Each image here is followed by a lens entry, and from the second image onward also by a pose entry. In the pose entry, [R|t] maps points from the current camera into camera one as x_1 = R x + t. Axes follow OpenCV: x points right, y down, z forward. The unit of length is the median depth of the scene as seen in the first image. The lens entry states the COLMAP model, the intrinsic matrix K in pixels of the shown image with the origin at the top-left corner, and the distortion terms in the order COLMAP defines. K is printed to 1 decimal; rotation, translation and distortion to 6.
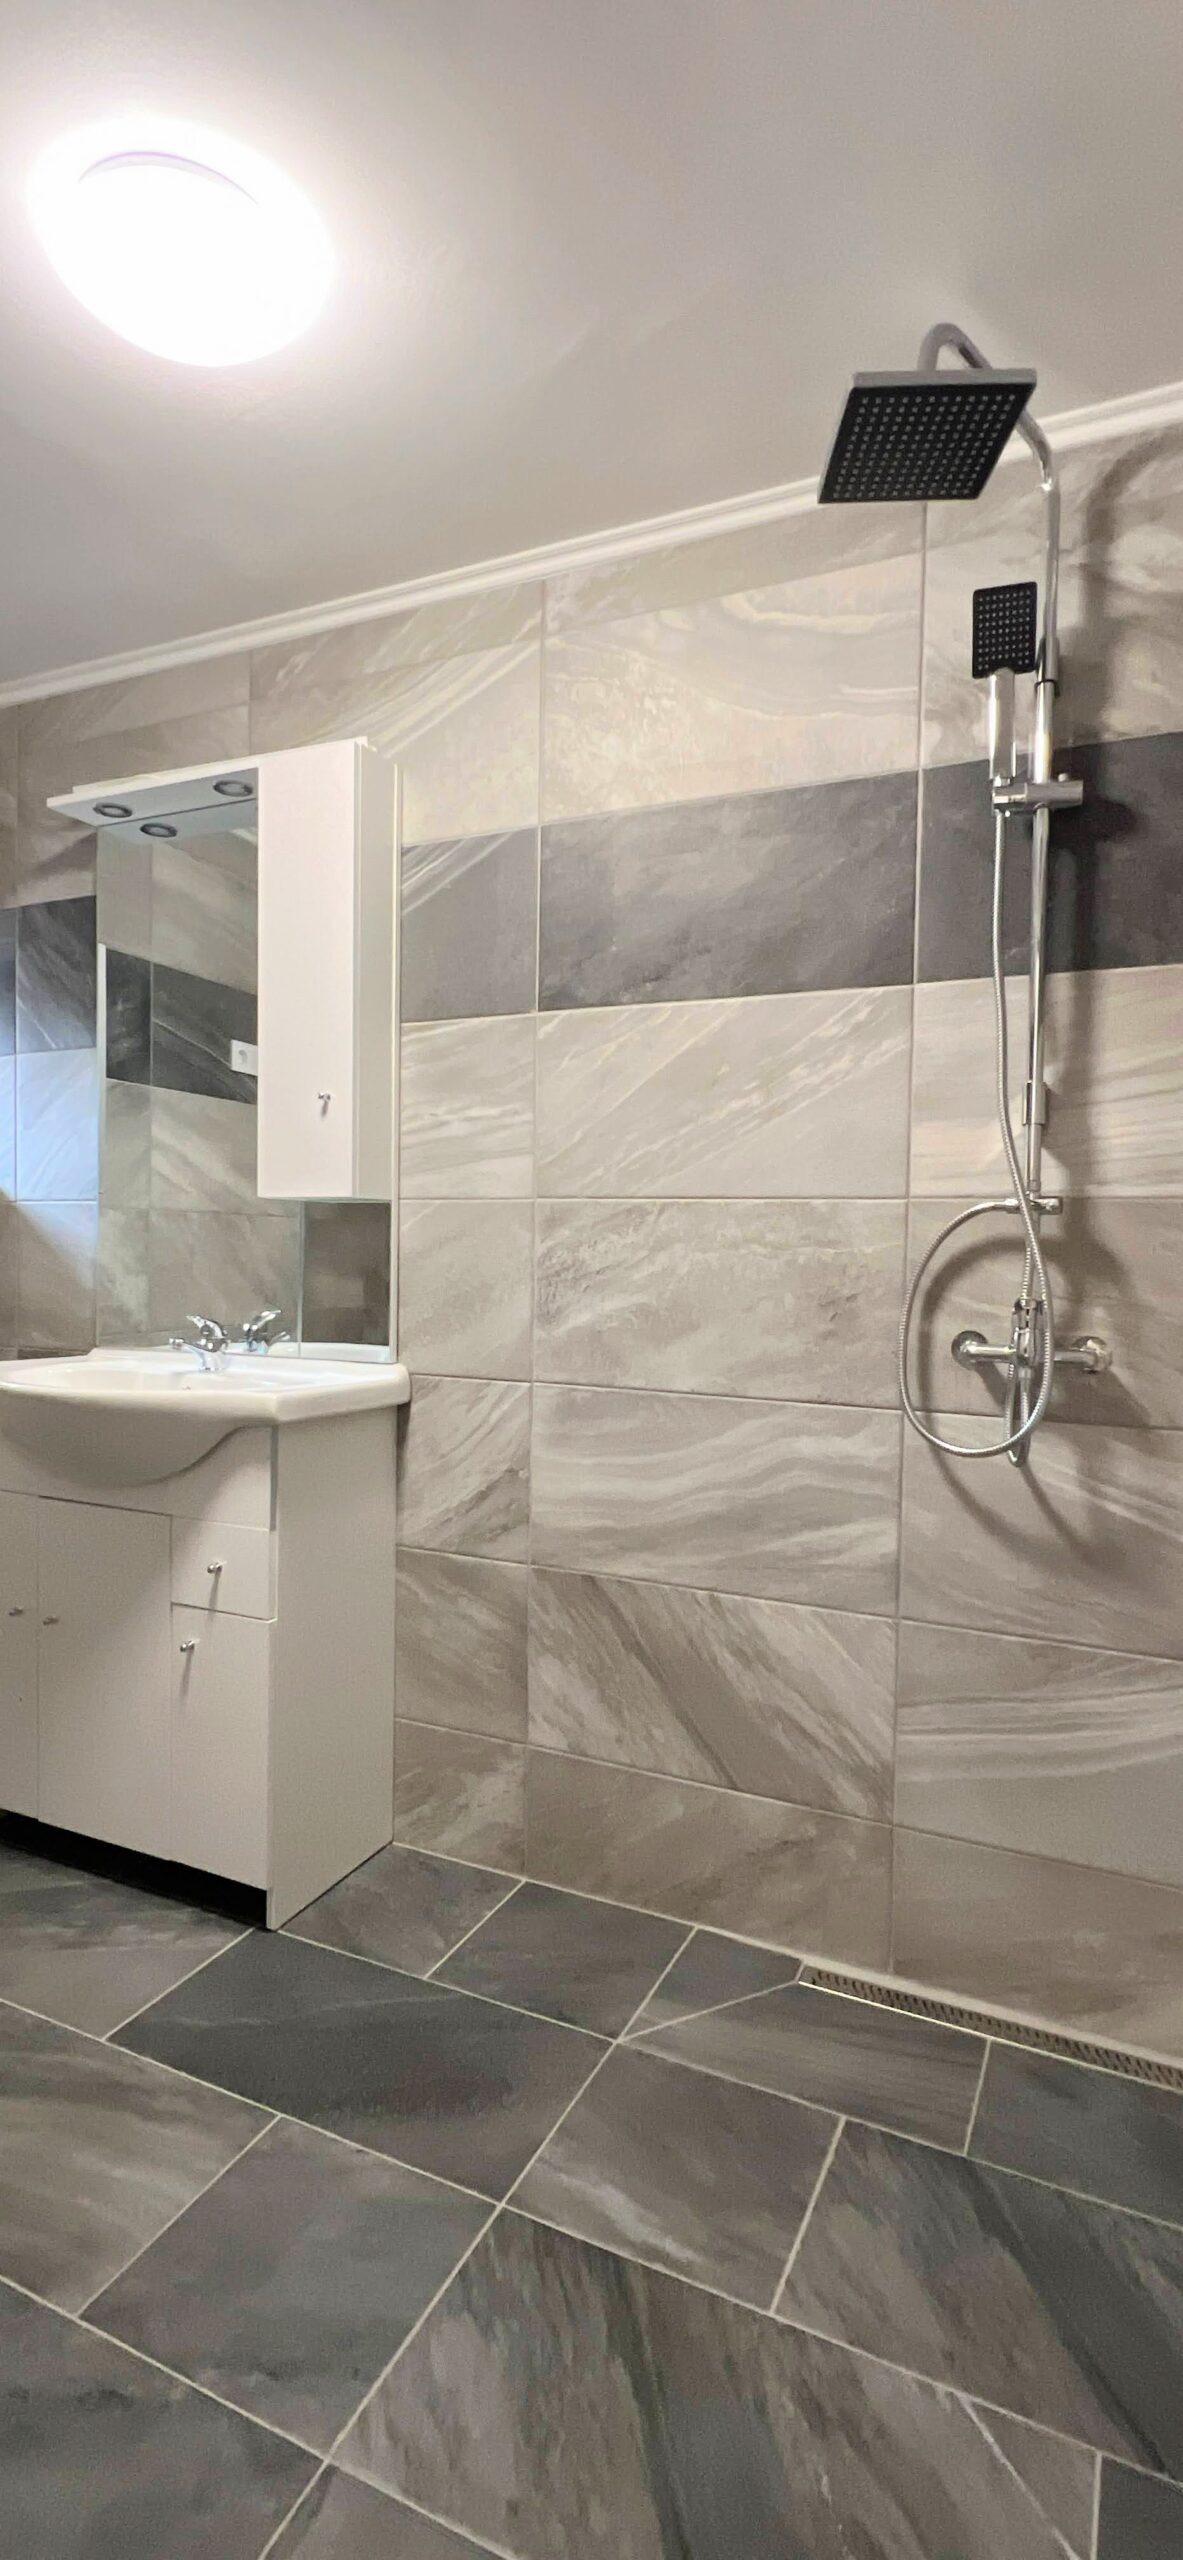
lens RADIAL K [[1190.8, 0, 603.9], [0, 1190.8, 1278.0], [0, 0, 1]] dist [-0.001949, 0.000256]
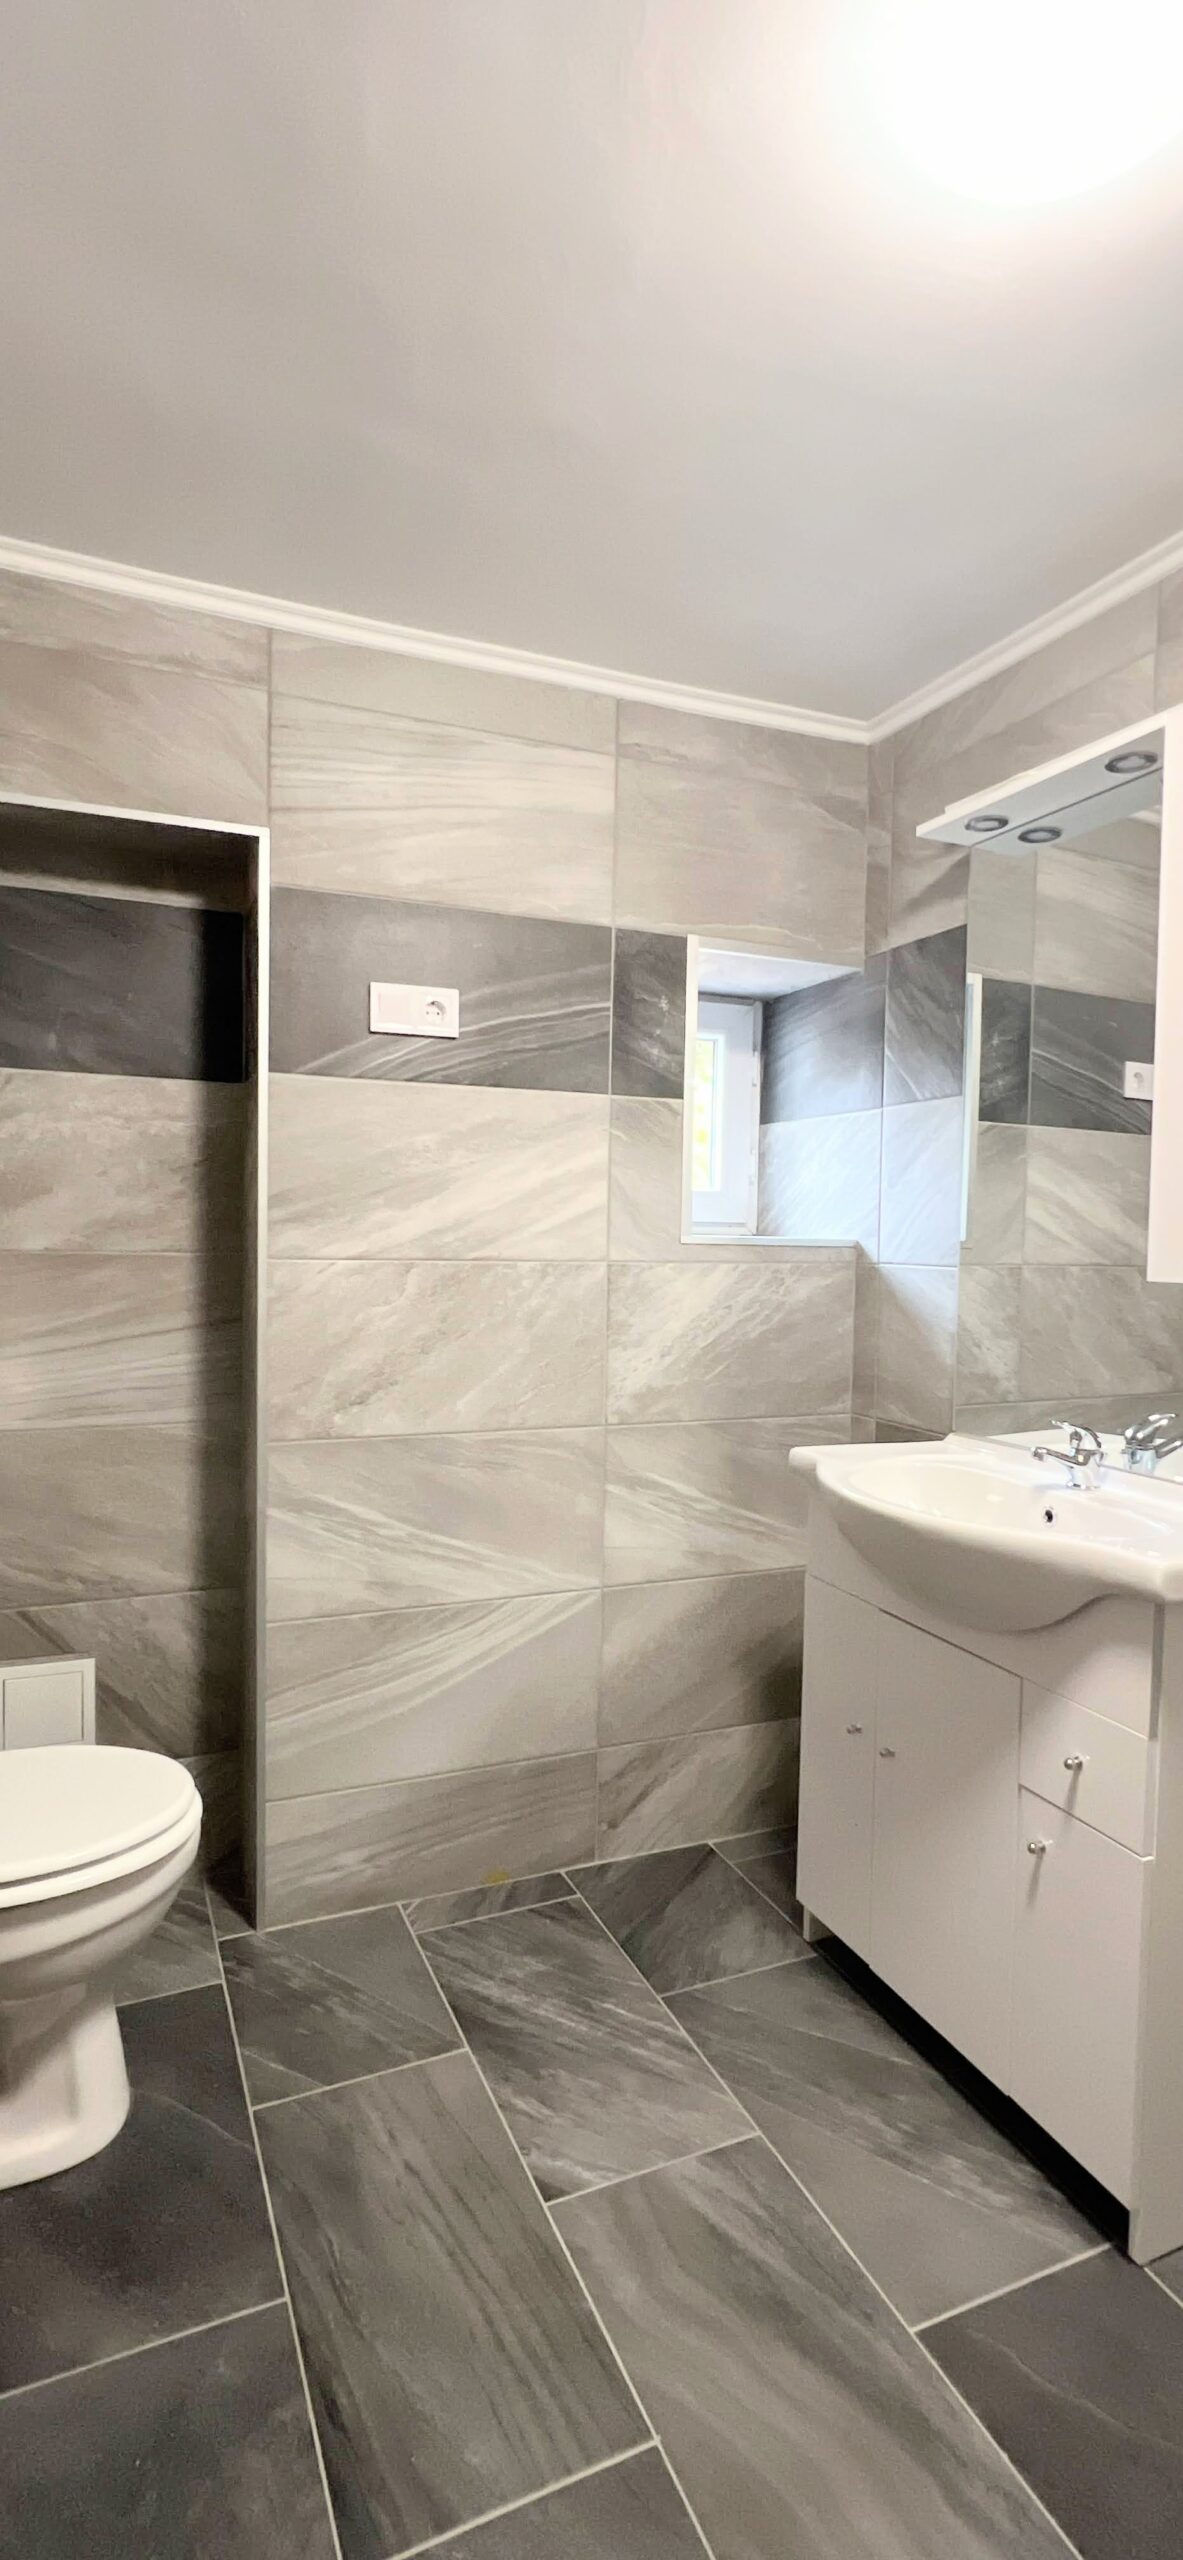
lens RADIAL K [[1190.8, 0, 603.9], [0, 1190.8, 1278.0], [0, 0, 1]] dist [-0.001949, 0.000256]
pose [[0.752965, 0.025448, -0.657568, -0.050681], [-0.026529, 0.999614, 0.008307, -0.072312], [0.657525, 0.011190, 0.753349, 0.195188]]
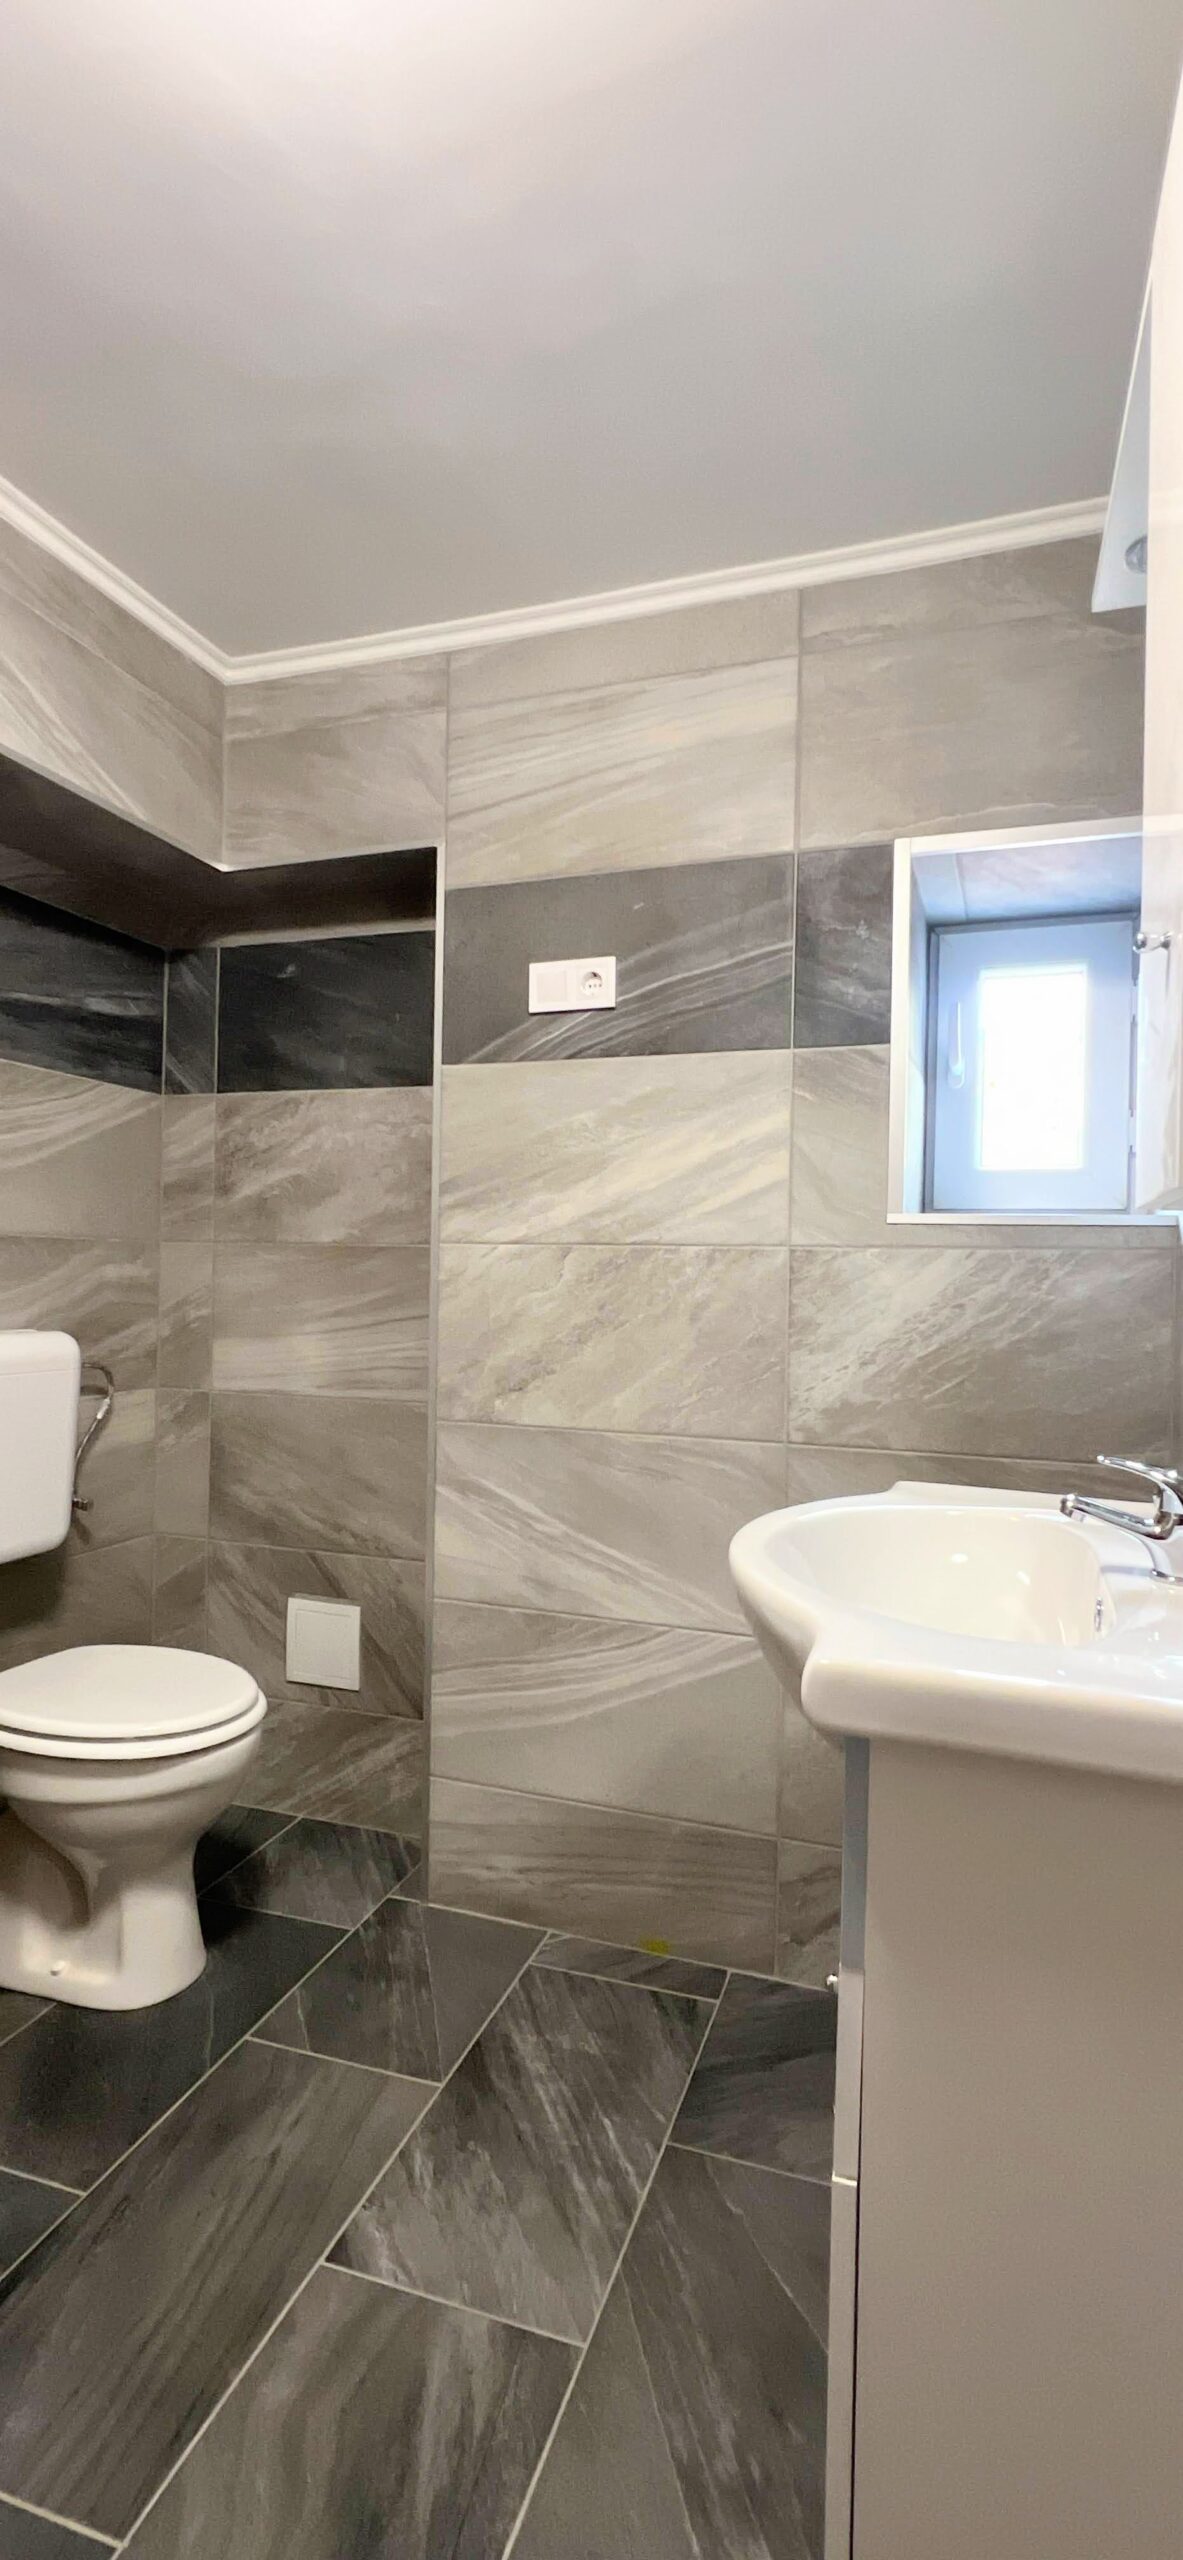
lens RADIAL K [[1190.8, 0, 603.9], [0, 1190.8, 1278.0], [0, 0, 1]] dist [-0.001949, 0.000256]
pose [[0.116974, -0.014856, -0.993024, 0.136998], [-0.047578, 0.998656, -0.020544, -0.025832], [0.991995, 0.049650, 0.116110, 0.807699]]
